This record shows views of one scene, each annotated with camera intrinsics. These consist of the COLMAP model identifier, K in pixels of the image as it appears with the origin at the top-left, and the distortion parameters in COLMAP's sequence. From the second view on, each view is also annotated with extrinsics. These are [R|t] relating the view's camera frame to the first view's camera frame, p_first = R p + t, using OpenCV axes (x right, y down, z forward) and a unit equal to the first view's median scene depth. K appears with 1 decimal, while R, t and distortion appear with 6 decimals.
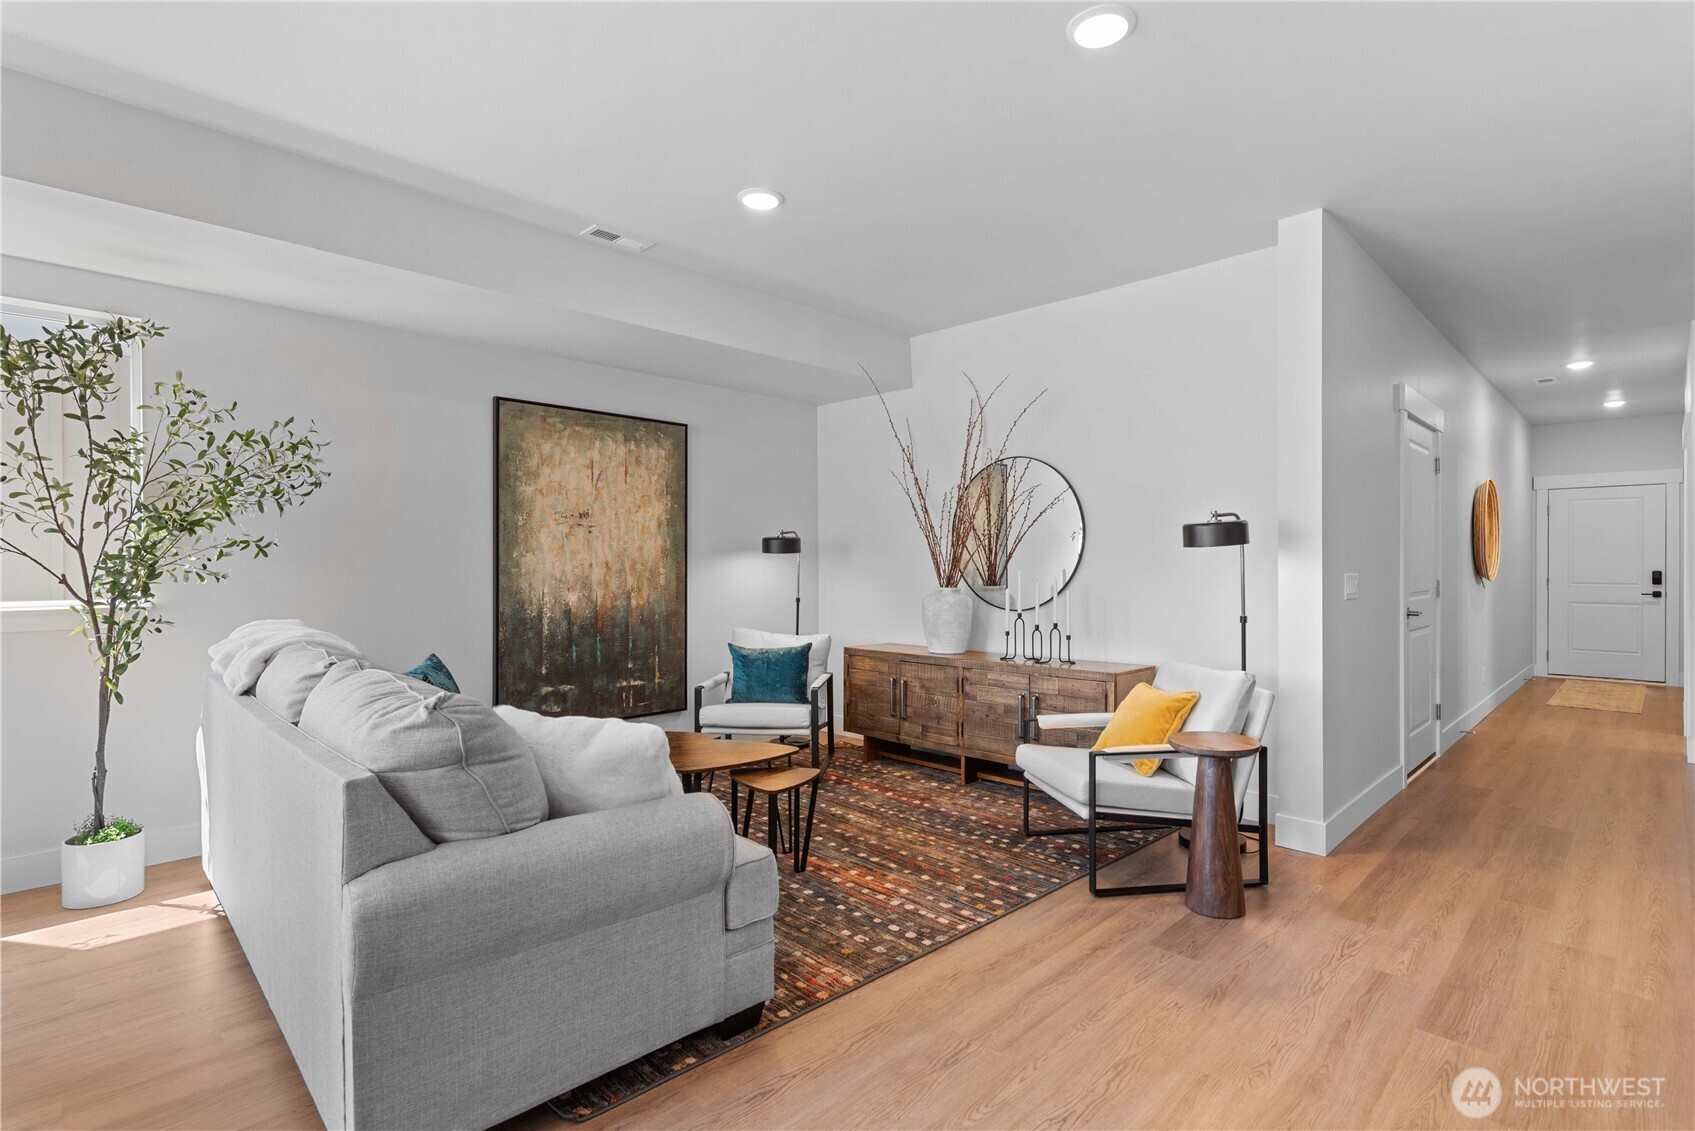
lens RADIAL K [[804.4, 0, 847.5], [0, 804.4, 565.5], [0, 0, 1]] dist [0.000021, -0.000464]
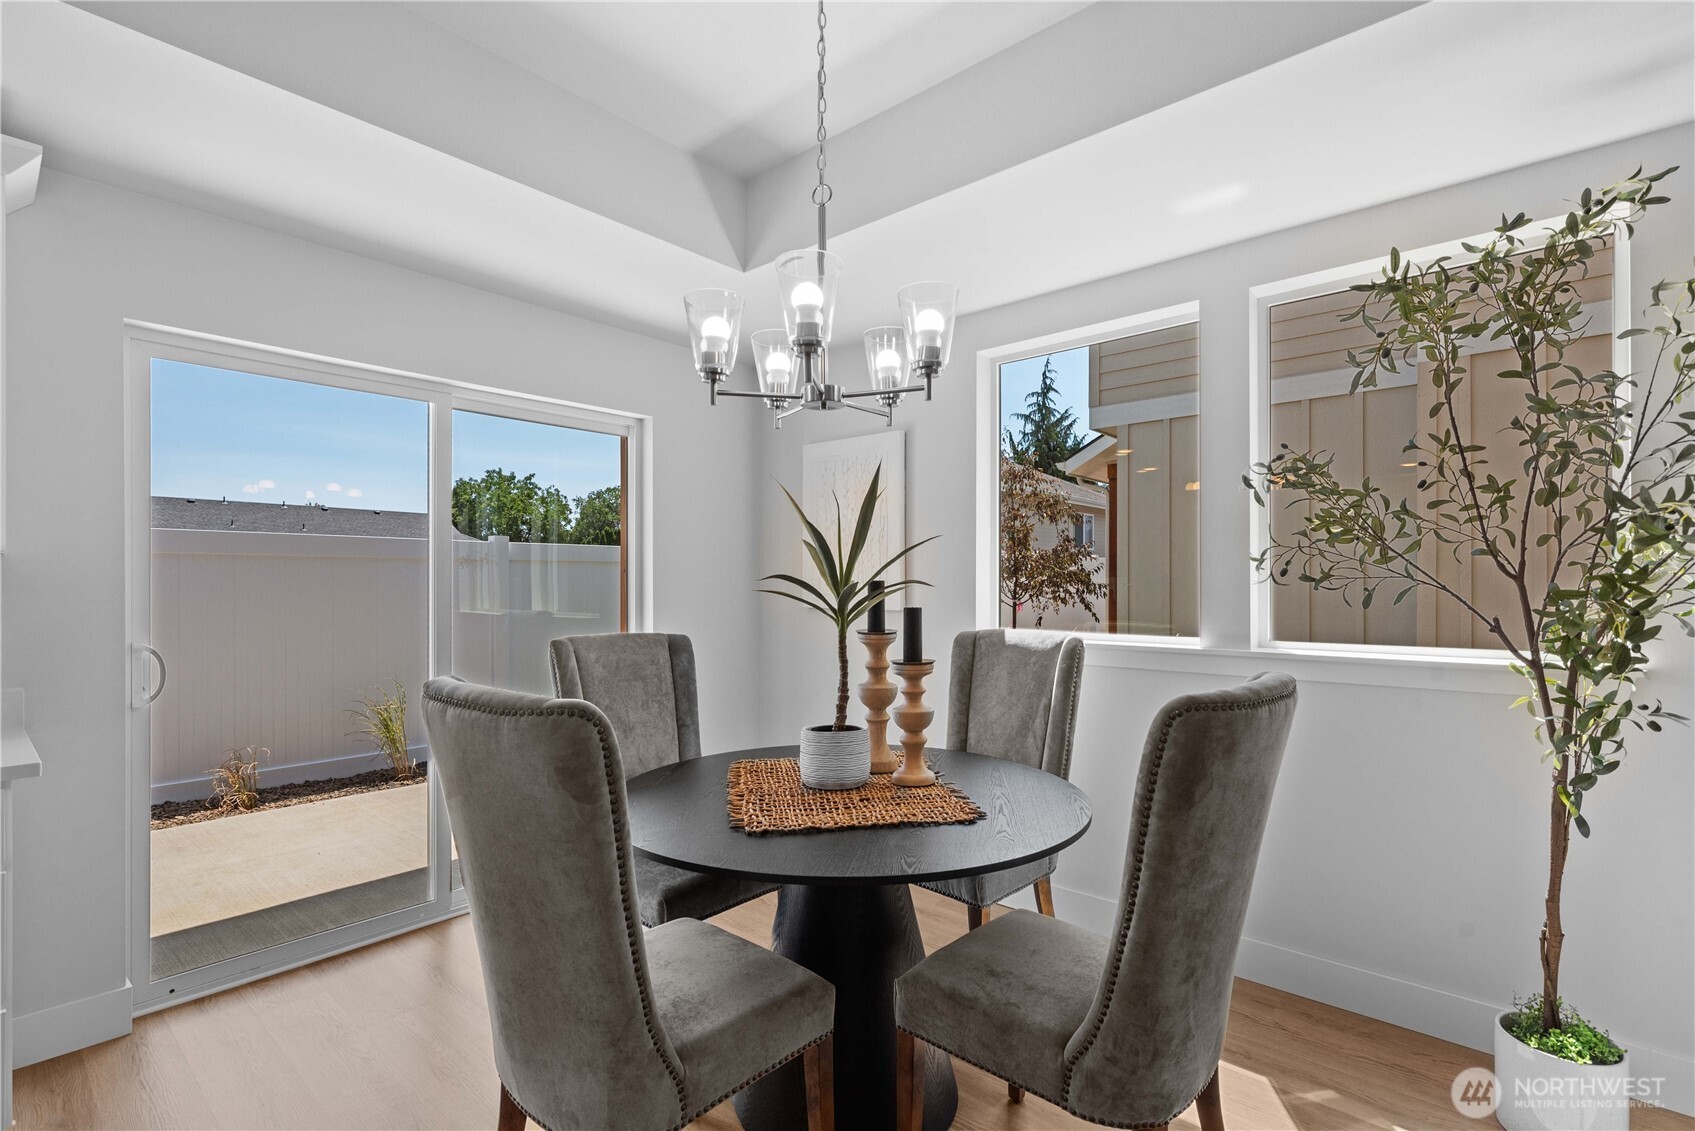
lens RADIAL K [[795.5, 0, 822.3], [0, 795.5, 588.8], [0, 0, 1]] dist [0.000647, -0.000008]
pose [[0.045667, 0.005215, -0.998943, -0.344765], [0.001570, 0.999985, 0.005292, -0.017227], [0.998955, -0.001810, 0.045658, 0.412675]]
